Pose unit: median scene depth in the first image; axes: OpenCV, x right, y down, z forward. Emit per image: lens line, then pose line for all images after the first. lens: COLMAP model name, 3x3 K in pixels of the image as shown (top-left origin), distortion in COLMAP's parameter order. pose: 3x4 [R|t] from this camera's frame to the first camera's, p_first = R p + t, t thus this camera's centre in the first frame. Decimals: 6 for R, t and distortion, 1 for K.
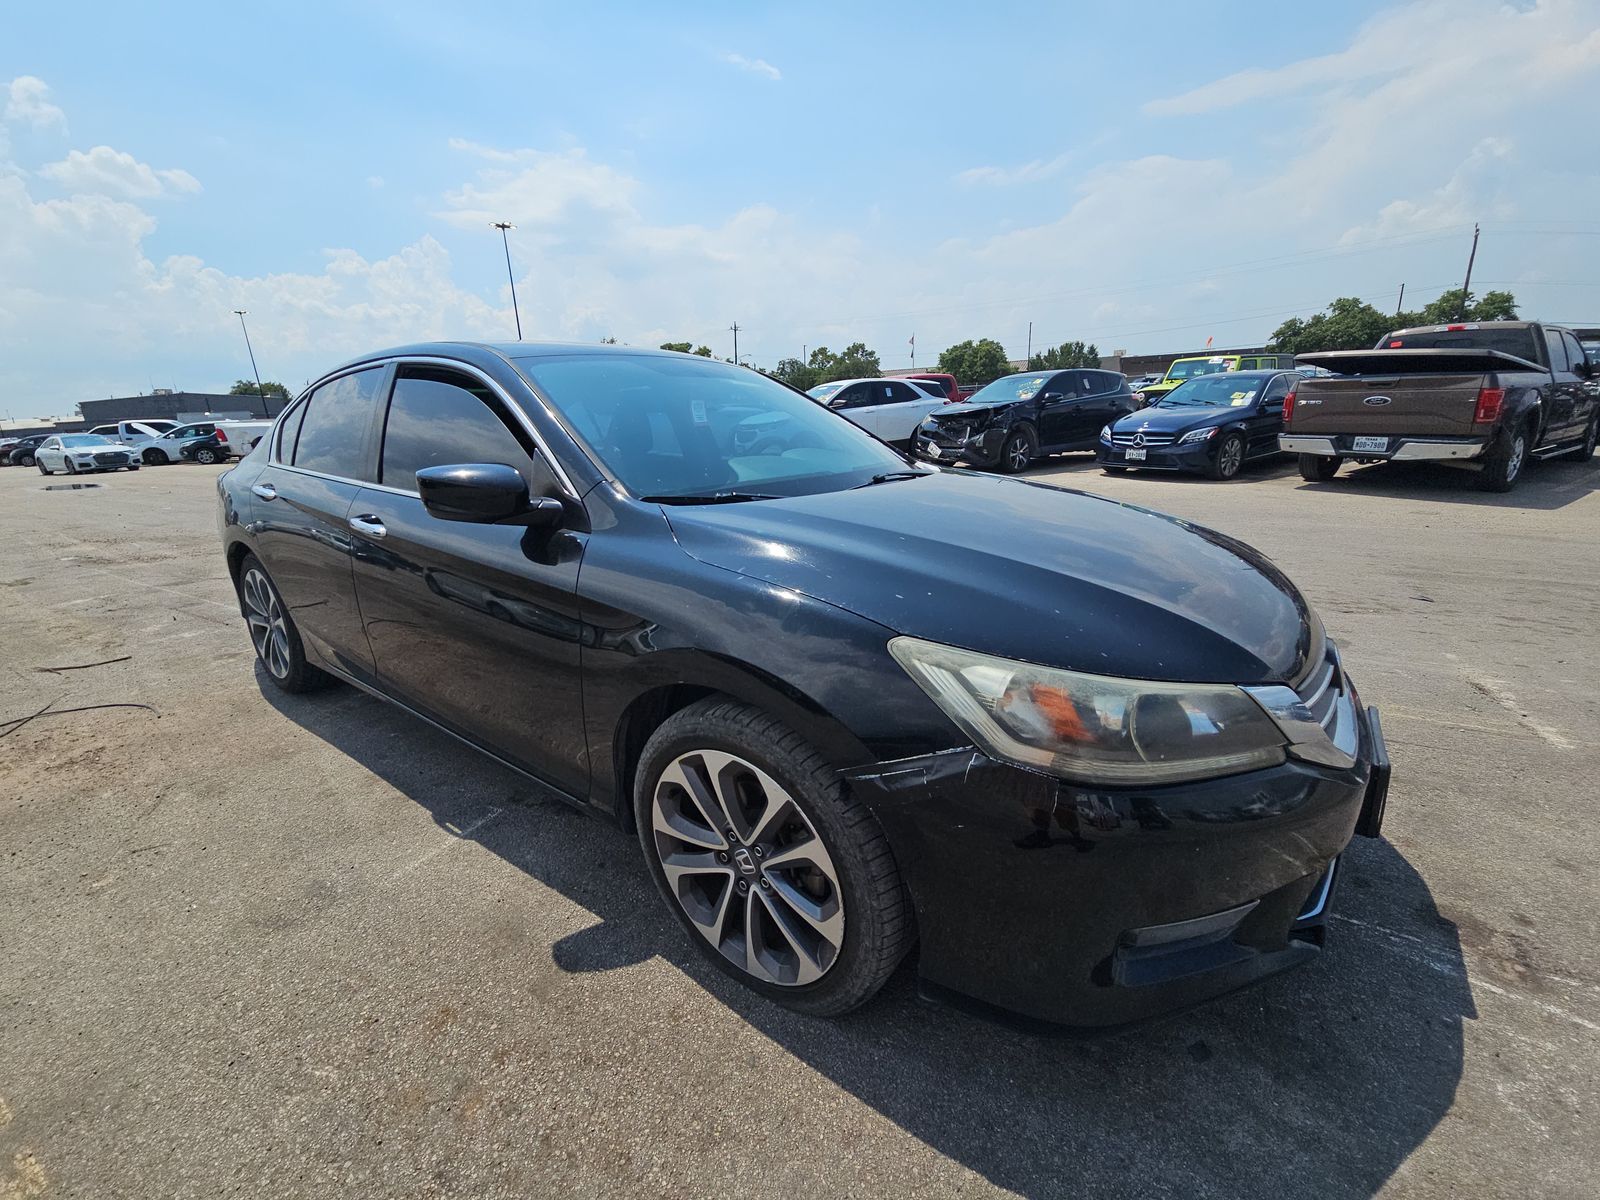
lens RADIAL K [[652.8, 0, 789.8], [0, 652.8, 595.5], [0, 0, 1]] dist [0.058879, -0.032638]
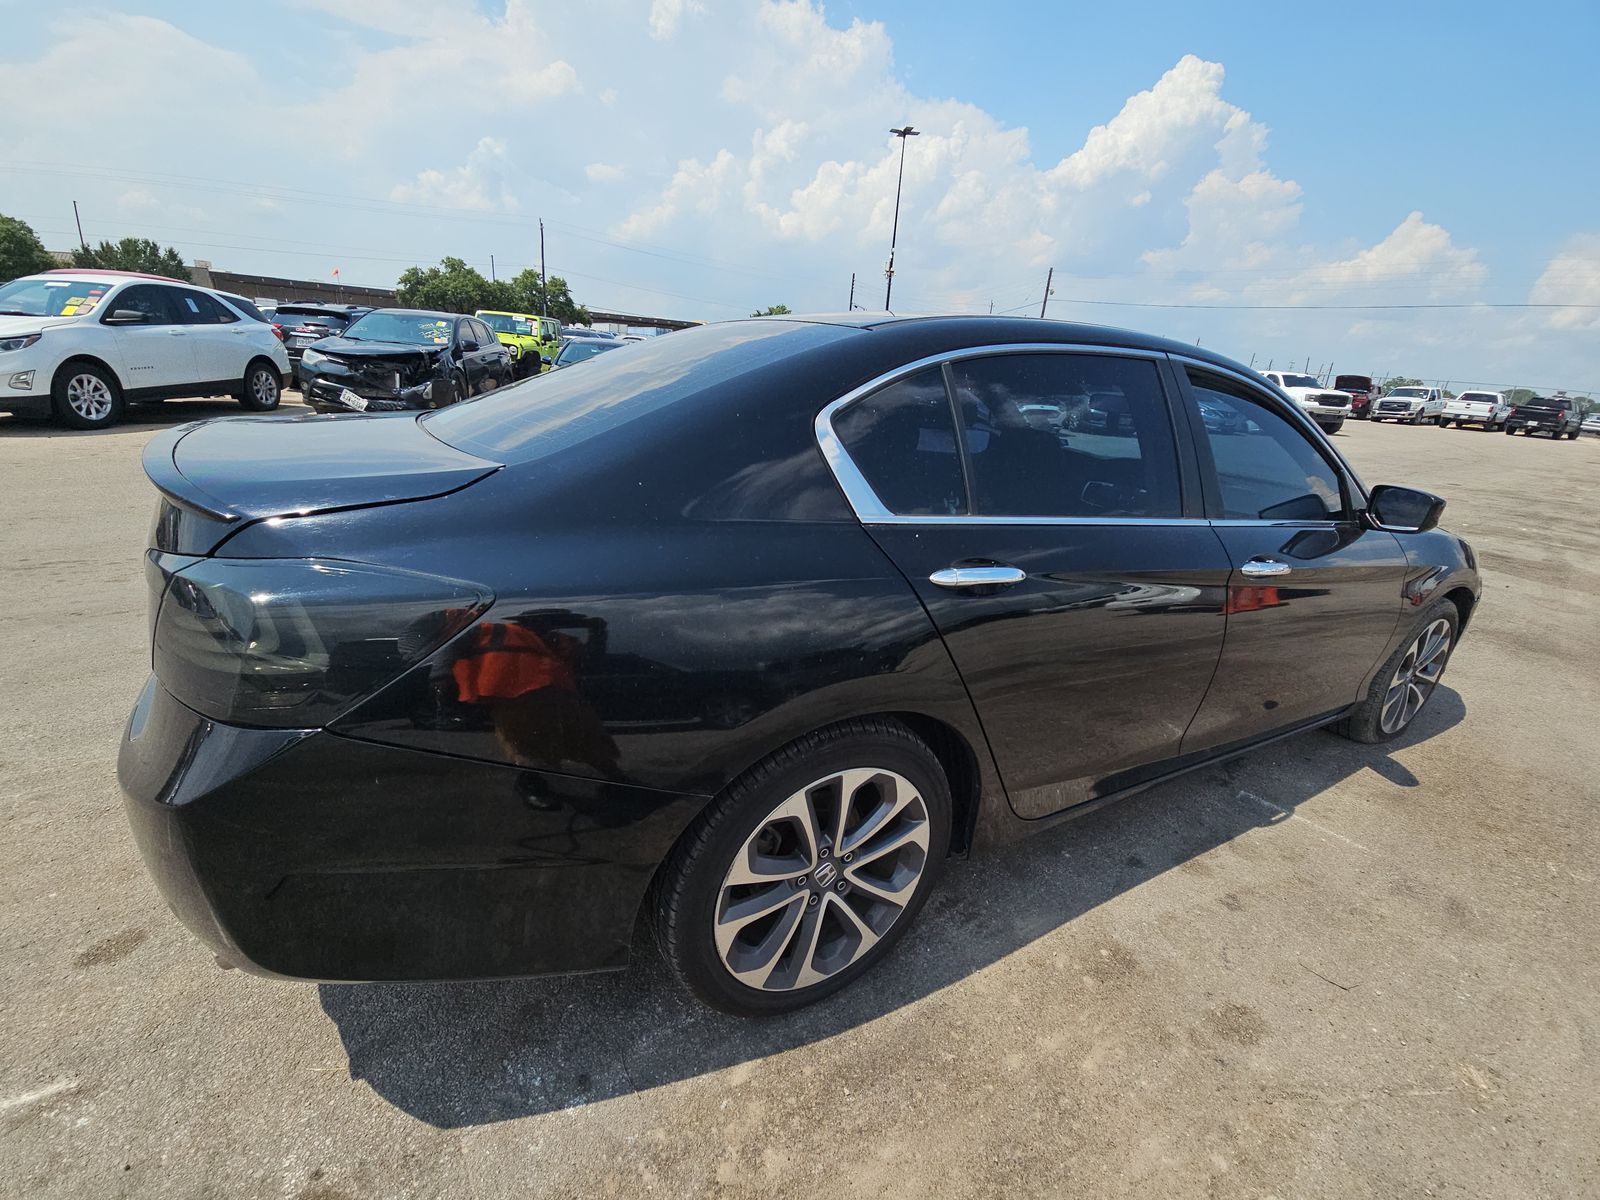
lens RADIAL K [[652.8, 0, 789.8], [0, 652.8, 595.5], [0, 0, 1]] dist [0.058879, -0.032638]
pose [[0.394633, -0.247379, 0.884911, -0.083233], [0.170193, 0.966091, 0.194174, -0.017398], [-0.902939, 0.073978, 0.423353, 0.059791]]
